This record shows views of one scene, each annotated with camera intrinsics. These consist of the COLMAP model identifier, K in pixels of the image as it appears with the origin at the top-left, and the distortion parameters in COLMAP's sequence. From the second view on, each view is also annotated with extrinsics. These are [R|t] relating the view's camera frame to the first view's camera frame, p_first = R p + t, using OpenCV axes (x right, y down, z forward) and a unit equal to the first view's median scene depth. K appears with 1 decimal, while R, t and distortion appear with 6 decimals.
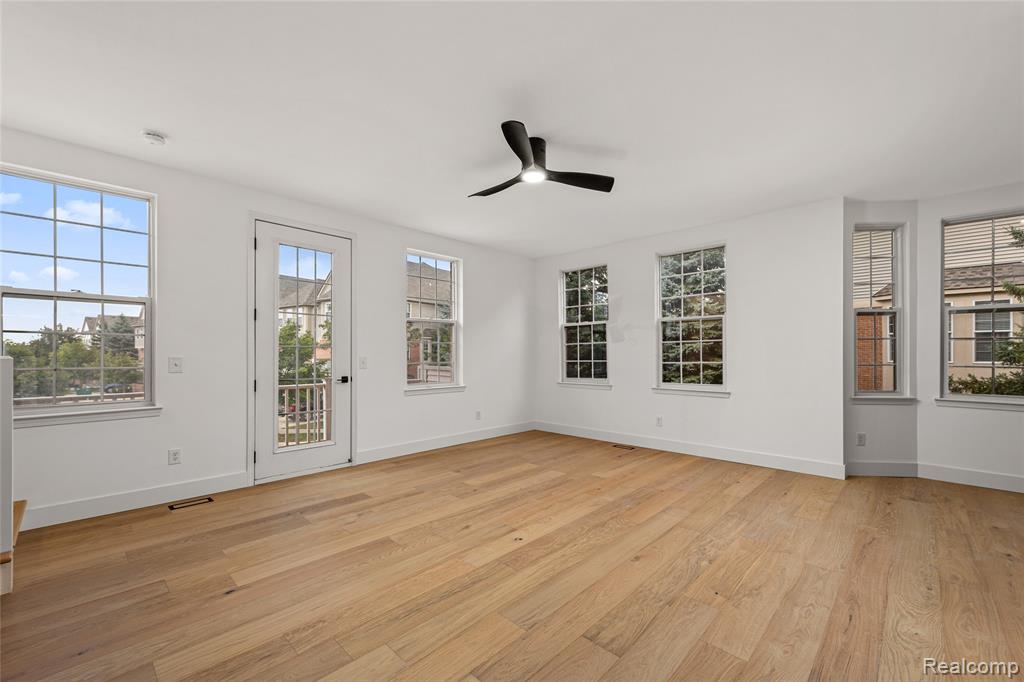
lens RADIAL K [[421.8, 0, 520.1], [0, 421.8, 354.8], [0, 0, 1]] dist [0.006963, -0.000031]
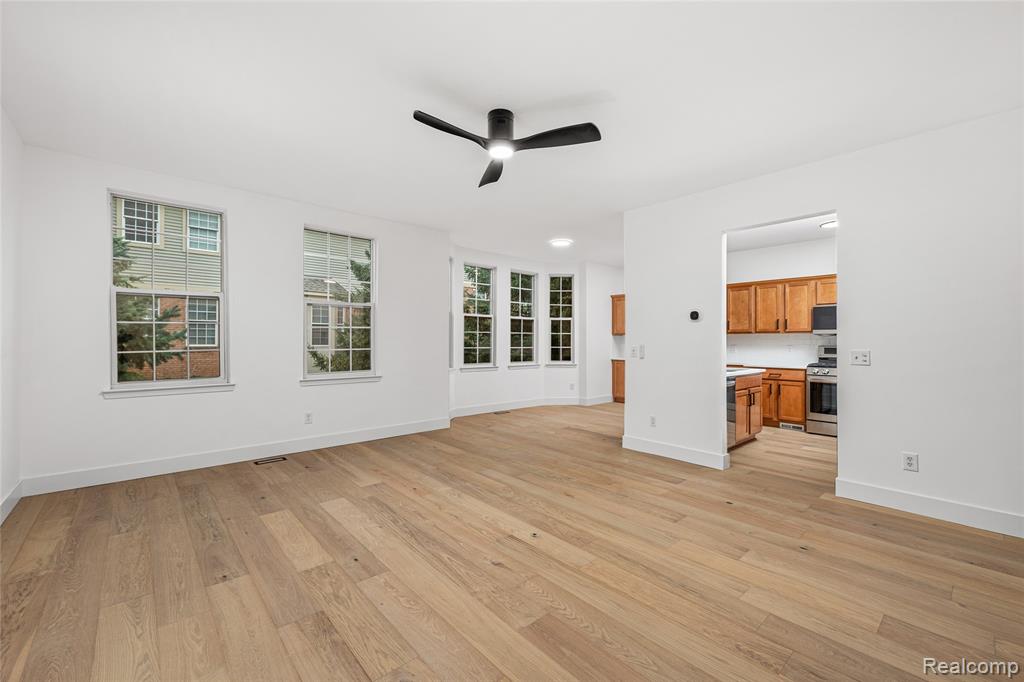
lens RADIAL K [[417.5, 0, 513.3], [0, 417.5, 338.6], [0, 0, 1]] dist [0.008084, -0.000517]
pose [[0.085123, 0.003848, 0.996363, -0.778124], [-0.002672, 0.999990, -0.003633, -0.007649], [-0.996367, -0.002353, 0.085132, 0.782935]]
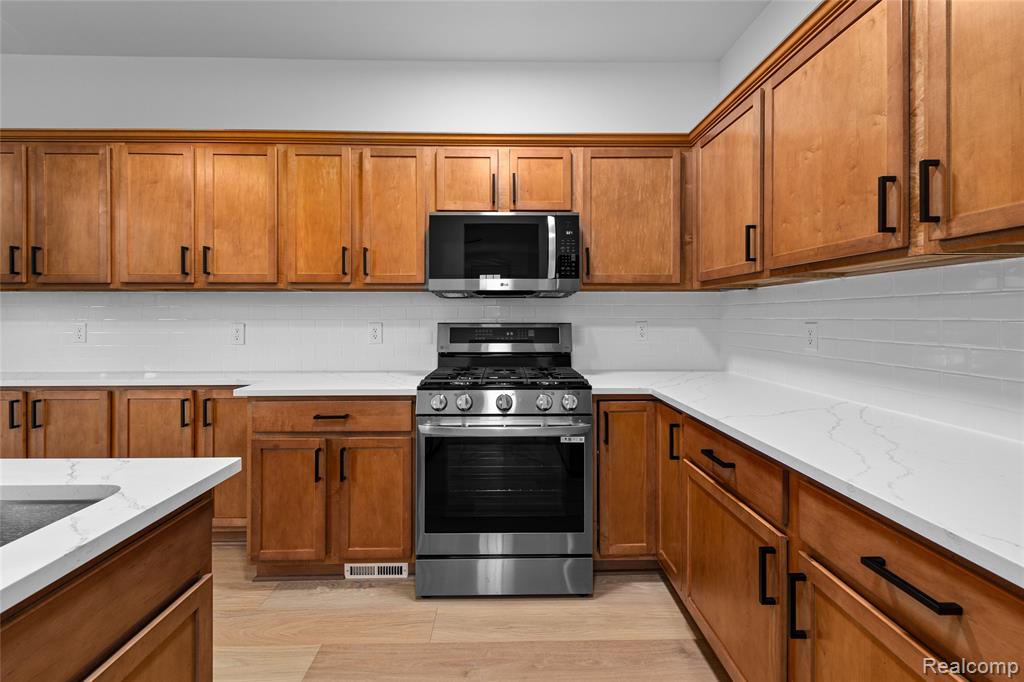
lens RADIAL K [[415.1, 0, 509.4], [0, 415.1, 314.8], [0, 0, 1]] dist [0.000914, -0.000109]
pose [[-0.701074, 0.002644, 0.713083, 0.520735], [0.000069, 0.999993, -0.003640, 0.002111], [-0.713088, -0.002503, -0.701070, 0.049150]]
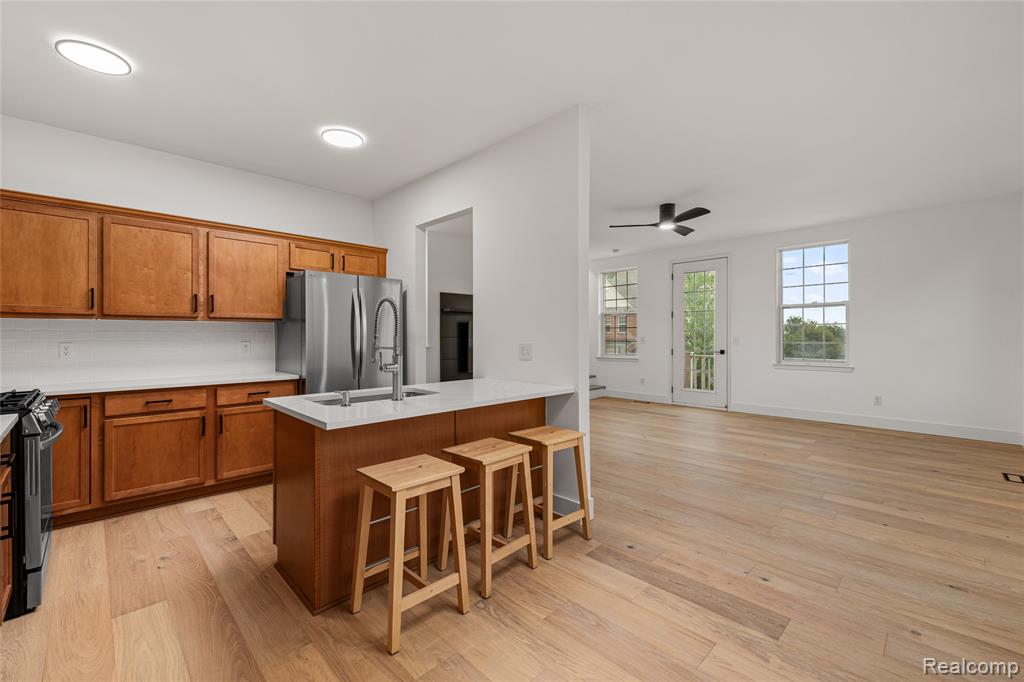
lens RADIAL K [[428.7, 0, 510.7], [0, 428.7, 335.2], [0, 0, 1]] dist [0.009495, -0.000055]
pose [[-0.043905, -0.000062, -0.999036, 1.510563], [0.002469, 0.999997, -0.000171, -0.003748], [0.999033, -0.002474, -0.043905, 0.411216]]
